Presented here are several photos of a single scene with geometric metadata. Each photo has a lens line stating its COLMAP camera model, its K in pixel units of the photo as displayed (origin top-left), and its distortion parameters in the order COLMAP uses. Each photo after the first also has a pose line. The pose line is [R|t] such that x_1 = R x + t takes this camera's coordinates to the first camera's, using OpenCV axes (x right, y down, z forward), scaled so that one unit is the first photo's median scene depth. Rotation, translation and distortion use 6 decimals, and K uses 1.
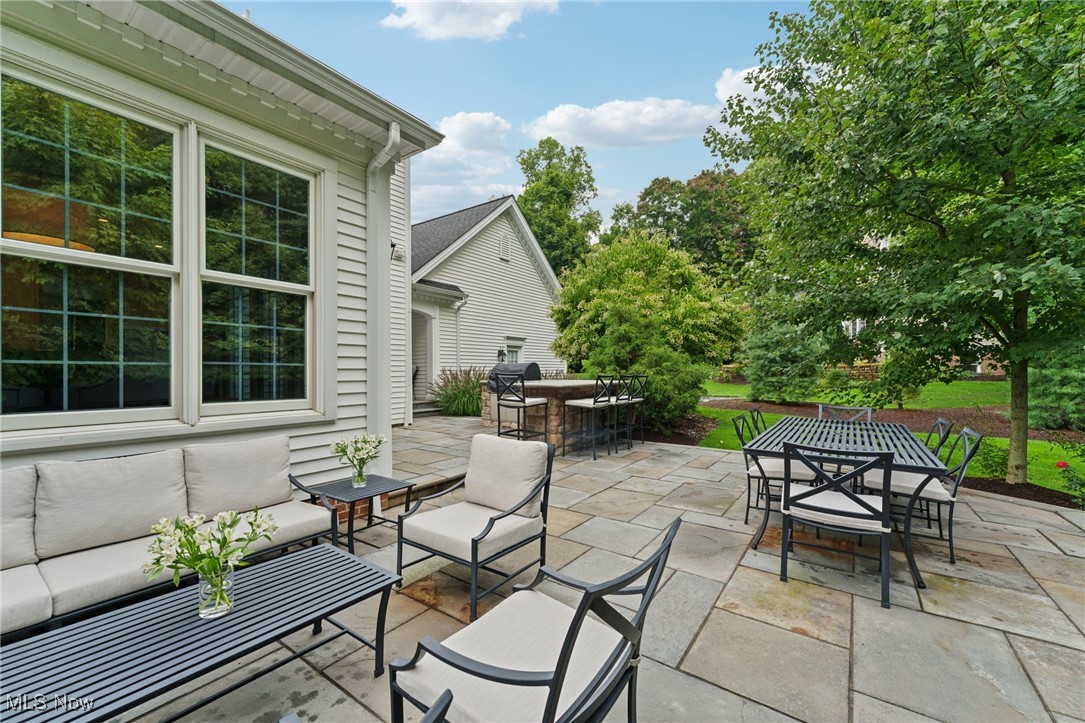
lens RADIAL K [[431.9, 0, 539.2], [0, 431.9, 370.9], [0, 0, 1]] dist [0.004182, -0.000201]
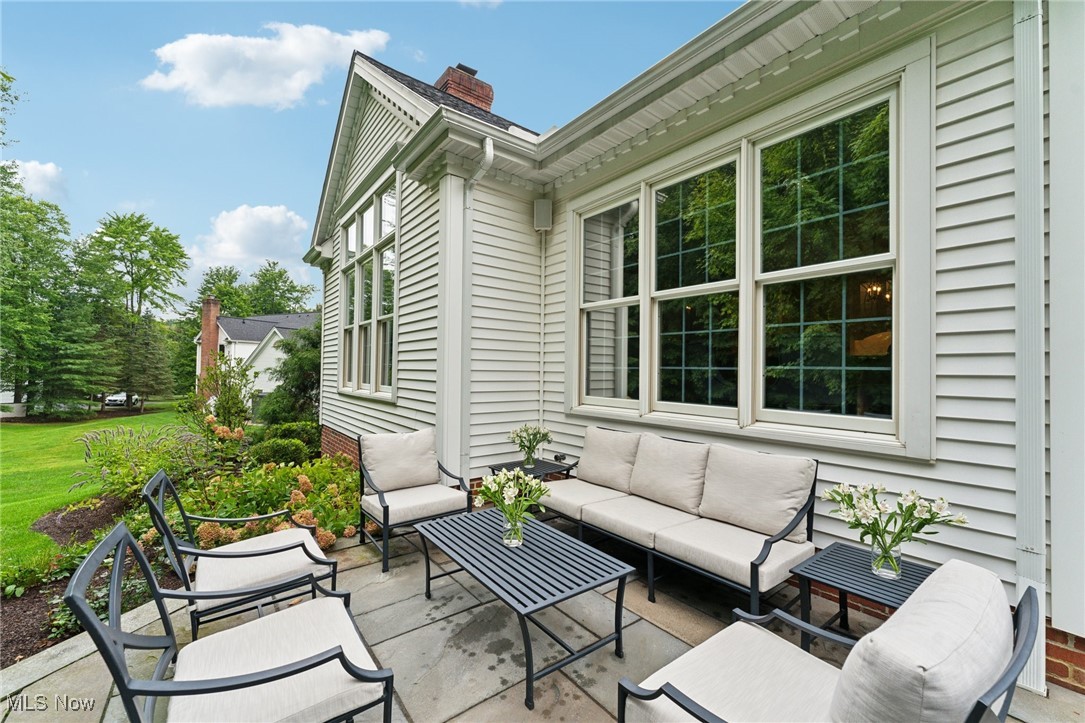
lens RADIAL K [[431.9, 0, 542.9], [0, 431.9, 362.2], [0, 0, 1]] dist [0.004182, -0.000201]
pose [[-0.292389, -0.019216, -0.956106, 0.324600], [-0.005847, 0.999815, -0.018306, -0.010101], [0.956282, 0.000238, -0.292448, 0.810076]]
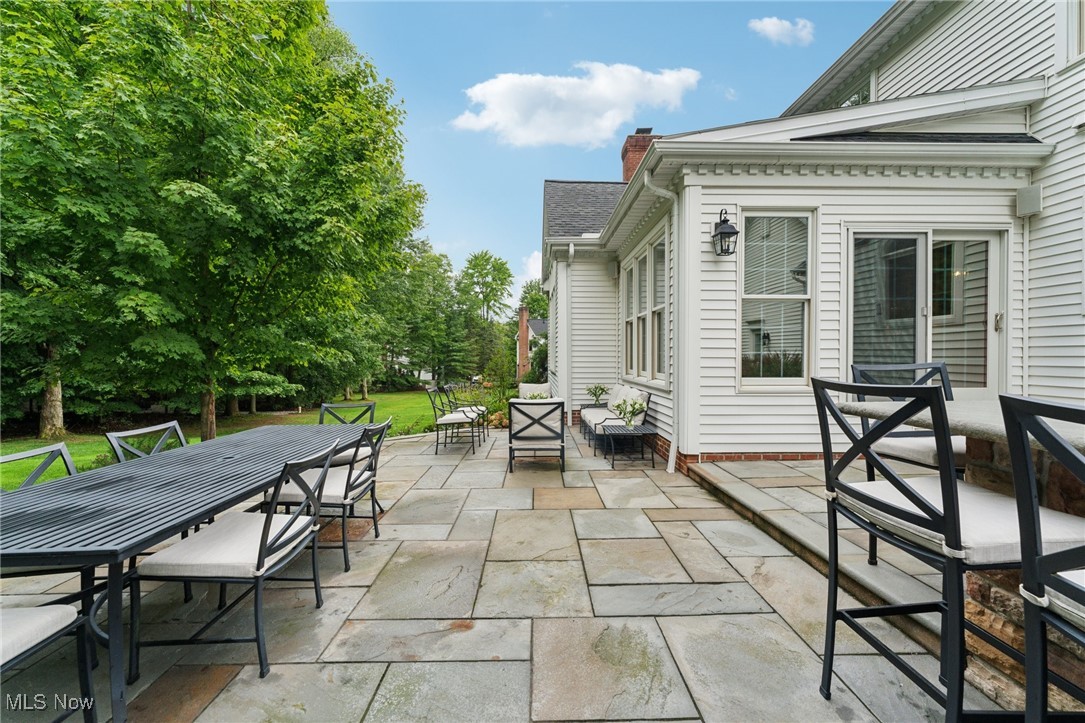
lens RADIAL K [[431.9, 0, 542.9], [0, 431.9, 362.1], [0, 0, 1]] dist [0.004182, -0.000201]
pose [[-0.801545, 0.009390, -0.597860, 0.739697], [0.004048, 0.999939, 0.010278, -0.002322], [0.597921, 0.005819, -0.801534, 1.923535]]
